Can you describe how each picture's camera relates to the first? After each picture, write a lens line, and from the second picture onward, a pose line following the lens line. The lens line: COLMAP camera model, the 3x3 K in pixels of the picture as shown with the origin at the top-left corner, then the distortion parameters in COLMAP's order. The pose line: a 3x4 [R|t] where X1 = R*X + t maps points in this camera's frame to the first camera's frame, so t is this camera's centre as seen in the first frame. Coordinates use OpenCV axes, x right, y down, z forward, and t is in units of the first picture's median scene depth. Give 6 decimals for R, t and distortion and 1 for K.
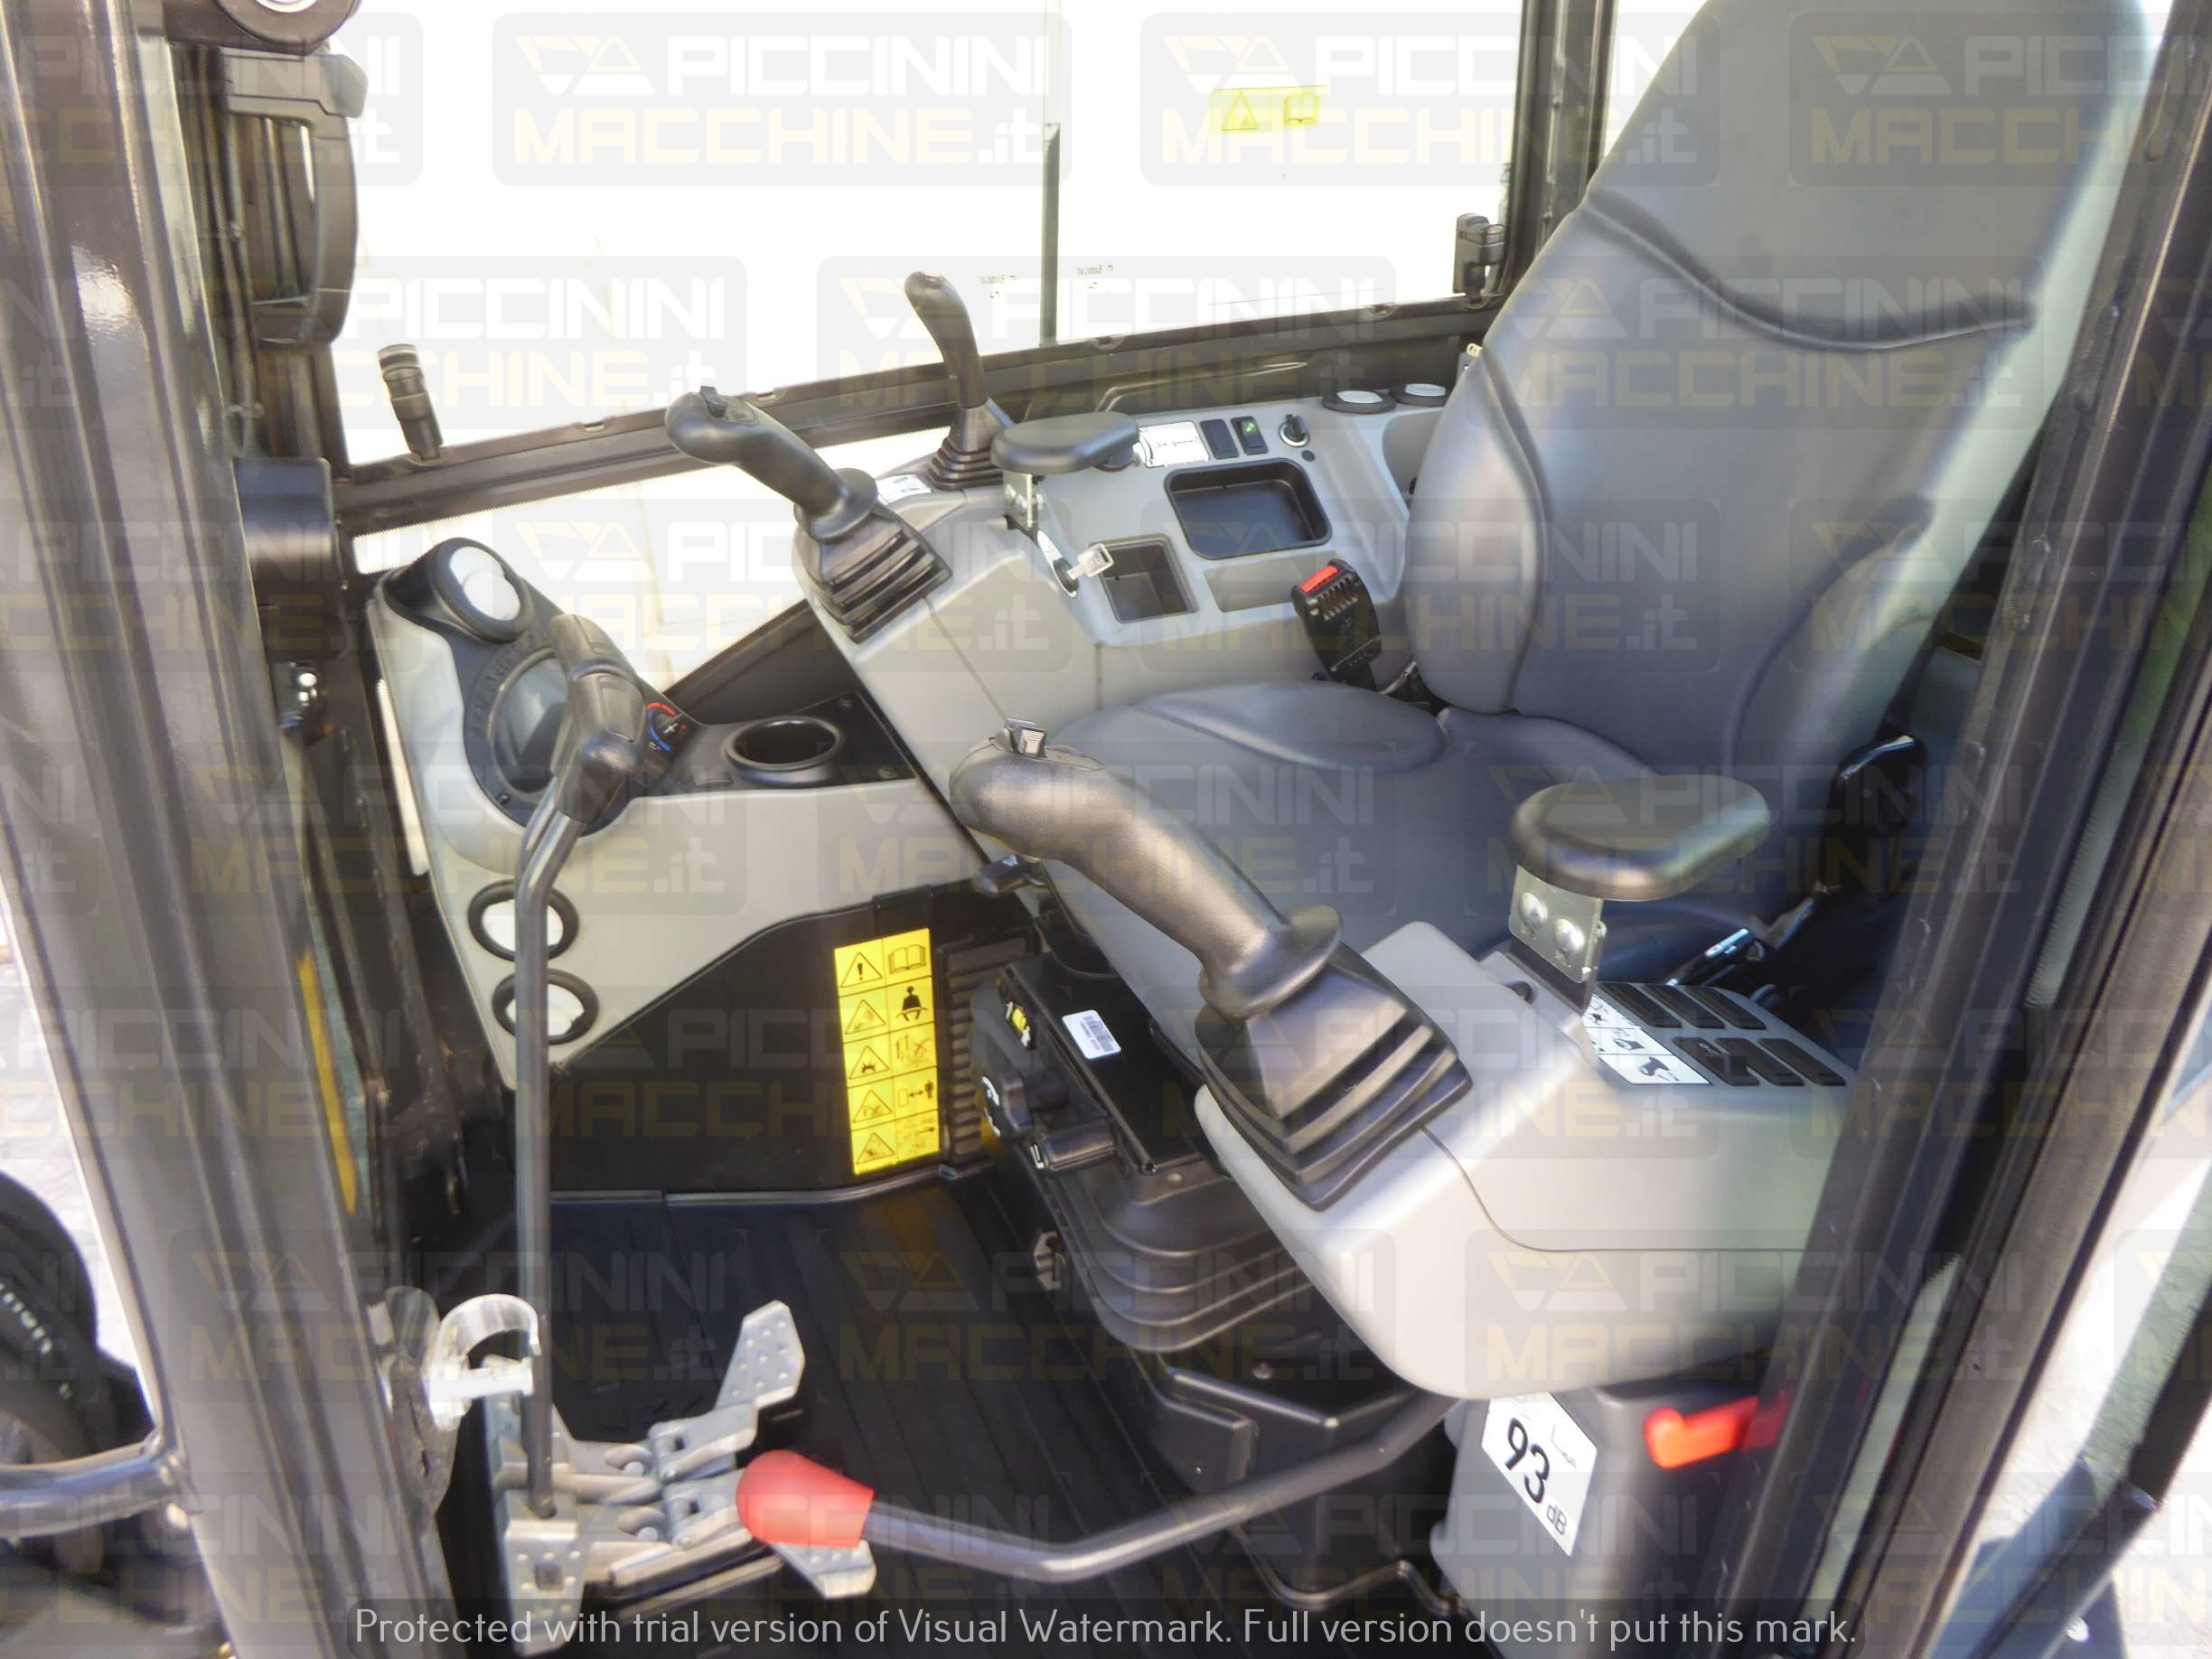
lens RADIAL K [[1566.3, 0, 1114.5], [0, 1566.3, 834.8], [0, 0, 1]] dist [-0.033211, 0.007781]
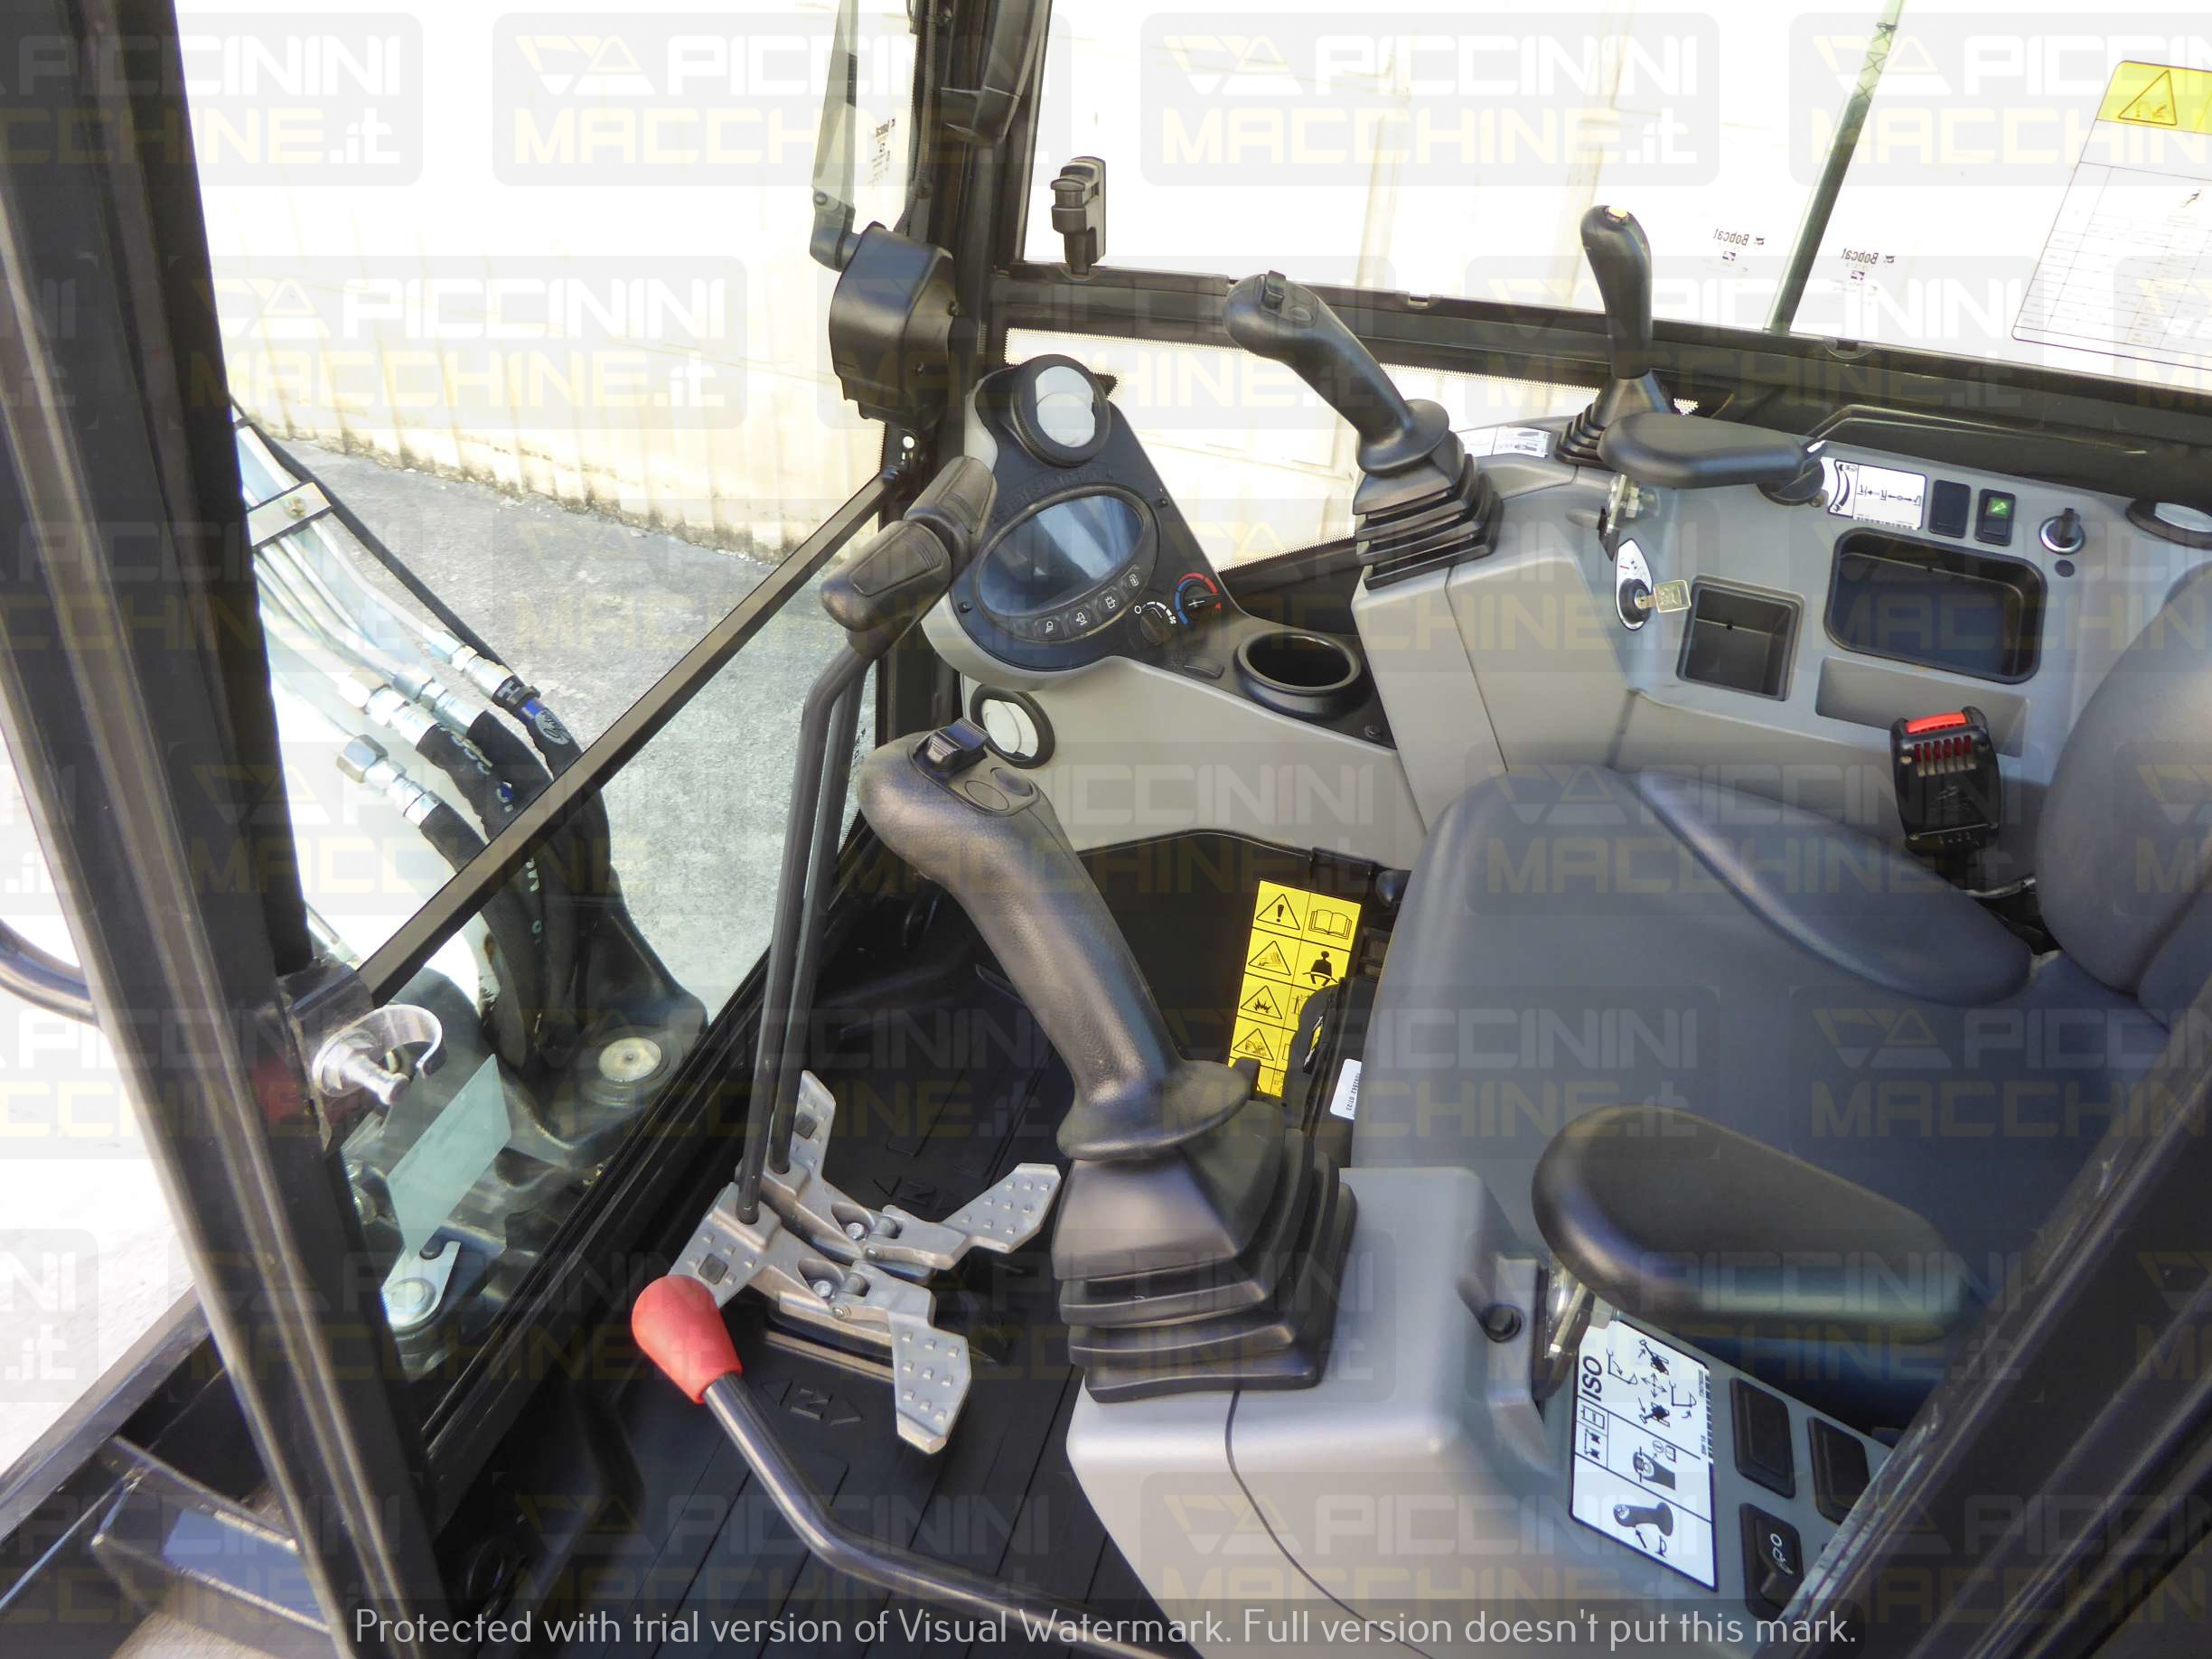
lens RADIAL K [[1566.3, 0, 1114.5], [0, 1566.3, 834.8], [0, 0, 1]] dist [-0.033211, 0.007781]
pose [[0.759473, 0.426140, -0.491534, 0.215853], [-0.383222, 0.903631, 0.191292, -0.102499], [0.525683, 0.043086, 0.849589, 0.142446]]
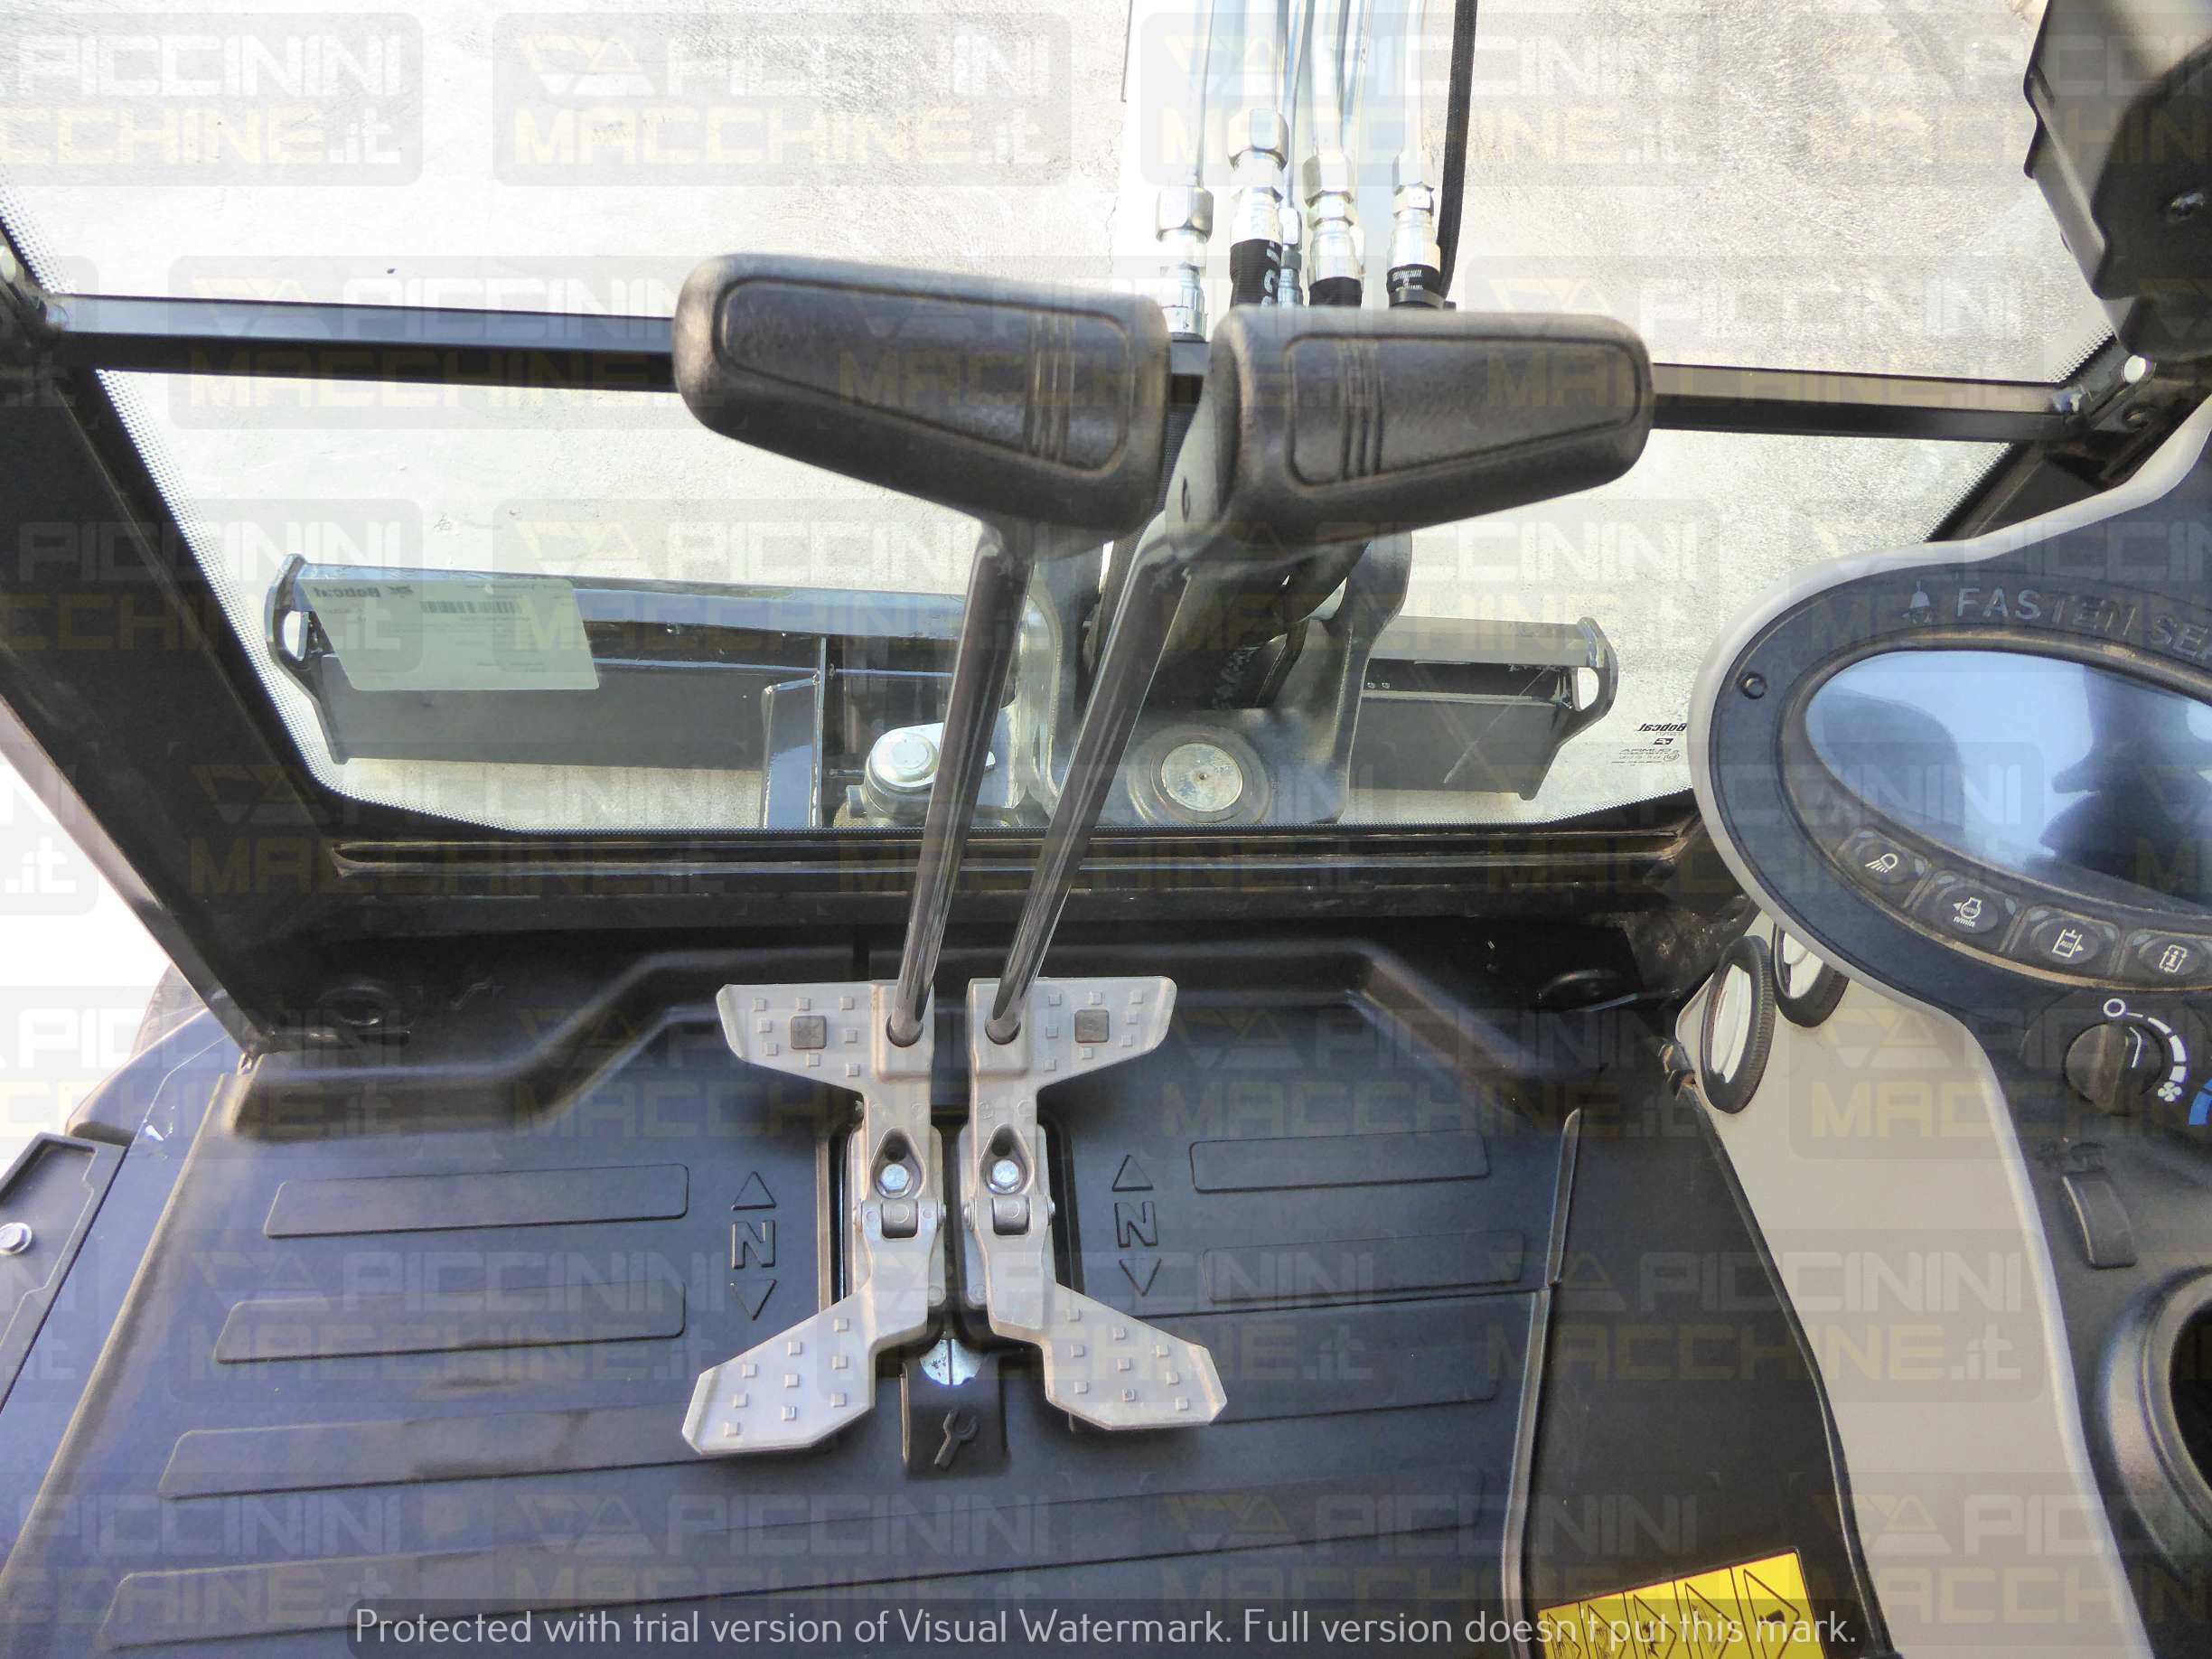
lens RADIAL K [[1566.3, 0, 1114.5], [0, 1566.3, 834.8], [0, 0, 1]] dist [-0.033211, 0.007781]
pose [[-0.305147, 0.783411, -0.541436, -0.040932], [-0.601053, 0.282564, 0.747591, -0.200639], [0.738661, 0.553557, 0.384648, 0.584291]]
